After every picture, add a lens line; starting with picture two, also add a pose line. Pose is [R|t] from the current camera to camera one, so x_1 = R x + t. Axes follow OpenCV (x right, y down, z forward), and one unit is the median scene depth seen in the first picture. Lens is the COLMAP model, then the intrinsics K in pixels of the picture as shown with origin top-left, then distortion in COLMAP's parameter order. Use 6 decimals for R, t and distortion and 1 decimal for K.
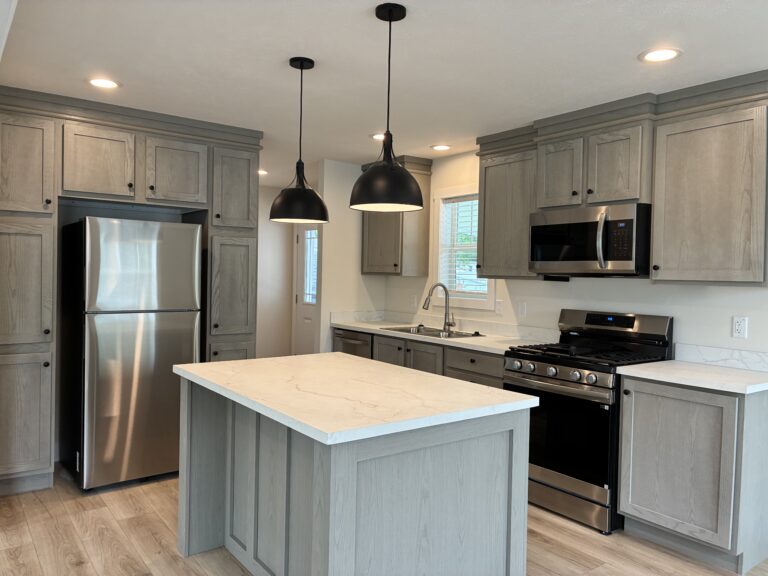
lens RADIAL K [[588.4, 0, 384.0], [0, 588.4, 288.0], [0, 0, 1]] dist [0.073394, -0.095494]
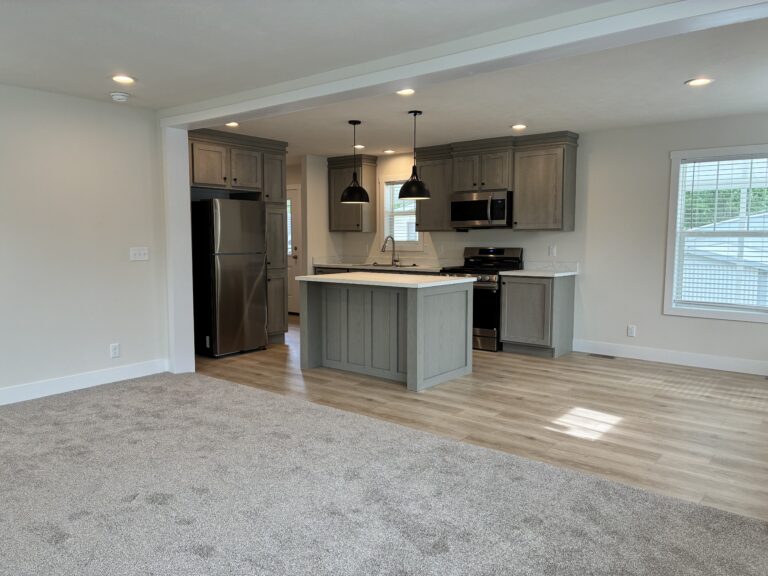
lens RADIAL K [[588.4, 0, 384.0], [0, 588.4, 288.0], [0, 0, 1]] dist [0.073394, -0.095494]
pose [[0.968581, -0.042297, 0.245077, -0.451747], [0.026863, 0.997459, 0.065981, 0.039332], [-0.247245, -0.057325, 0.967256, -0.800515]]
